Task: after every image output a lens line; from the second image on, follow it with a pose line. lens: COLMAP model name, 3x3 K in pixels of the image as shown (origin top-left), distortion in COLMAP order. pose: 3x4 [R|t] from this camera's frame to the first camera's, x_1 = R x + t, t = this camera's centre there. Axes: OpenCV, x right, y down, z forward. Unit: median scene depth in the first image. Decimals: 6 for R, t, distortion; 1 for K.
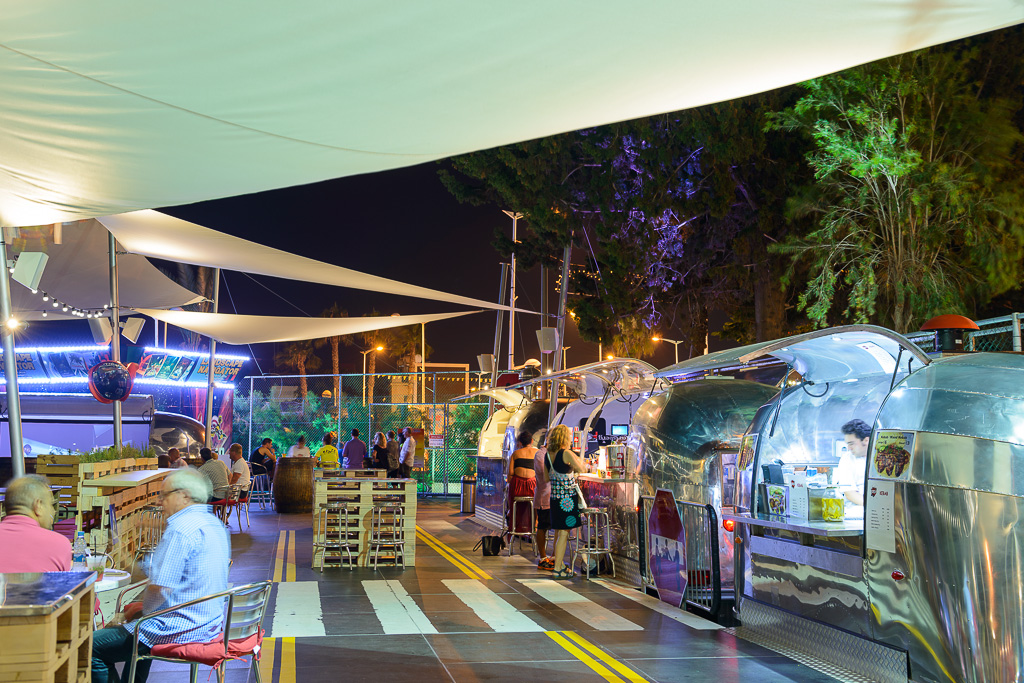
lens RADIAL K [[1148.2, 0, 512.0], [0, 1148.2, 341.5], [0, 0, 1]] dist [0.053979, 0.020510]
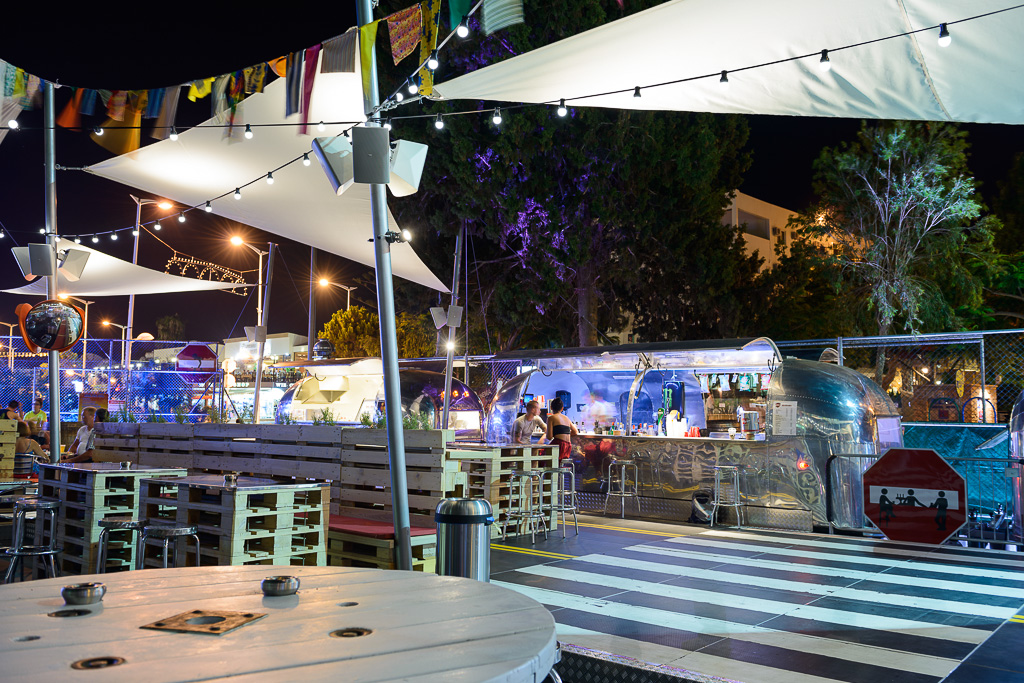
lens RADIAL K [[821.1, 0, 512.0], [0, 821.1, 341.5], [0, 0, 1]] dist [-0.021597, 0.002079]
pose [[0.777535, 0.060388, 0.625933, -0.679158], [-0.062631, 0.997866, -0.018470, 0.054244], [-0.625713, -0.024842, 0.779658, 0.549601]]
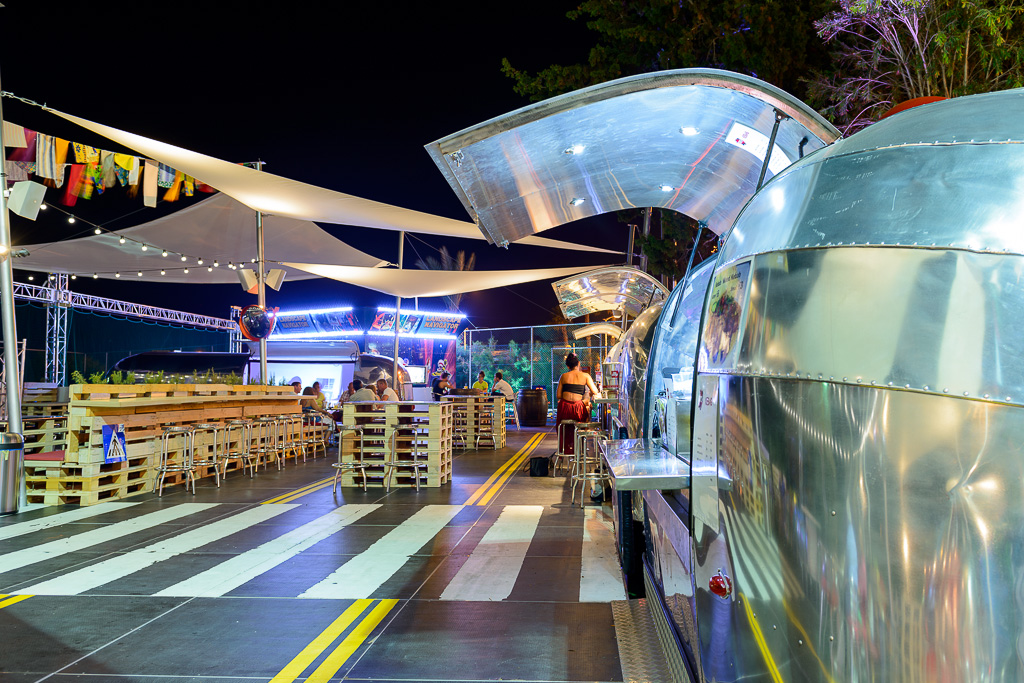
lens RADIAL K [[788.8, 0, 550.7], [0, 788.8, 310.9], [0, 0, 1]] dist [-0.003120, -0.001900]
pose [[0.974735, -0.029376, -0.221426, 0.199377], [0.028063, 0.999565, -0.009072, 0.057982], [0.221597, 0.002629, 0.975135, 0.408021]]
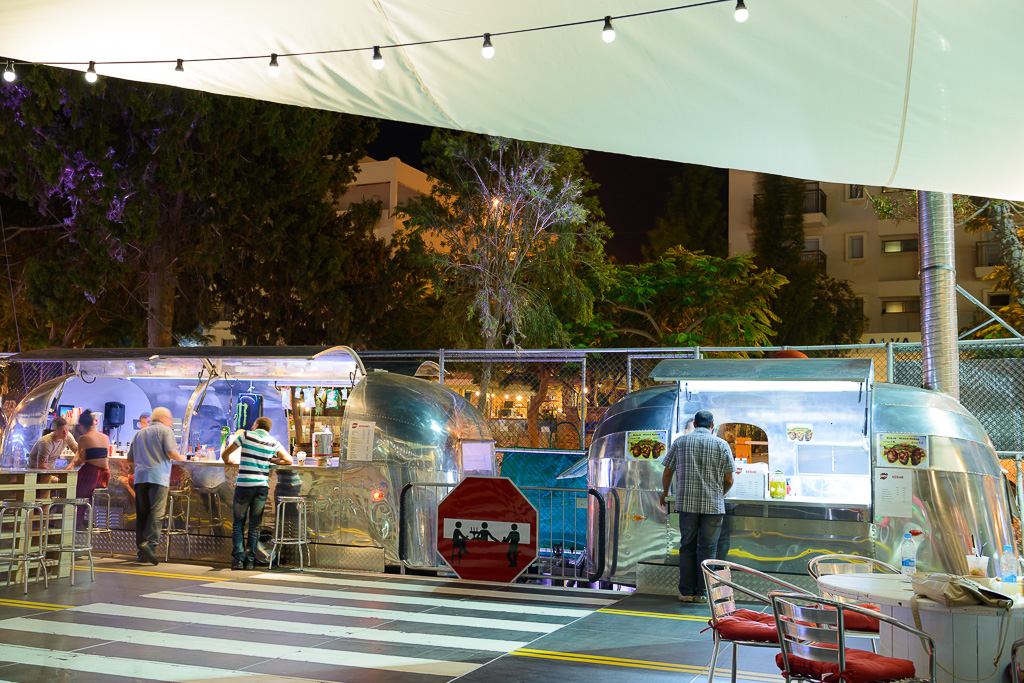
lens RADIAL K [[1066.9, 0, 448.8], [0, 1066.9, 346.0], [0, 0, 1]] dist [0.021337, 0.014631]
pose [[0.546726, 0.086152, 0.832868, -0.679590], [-0.097320, 0.994489, -0.038986, 0.045046], [-0.831637, -0.059740, 0.552098, 0.442928]]
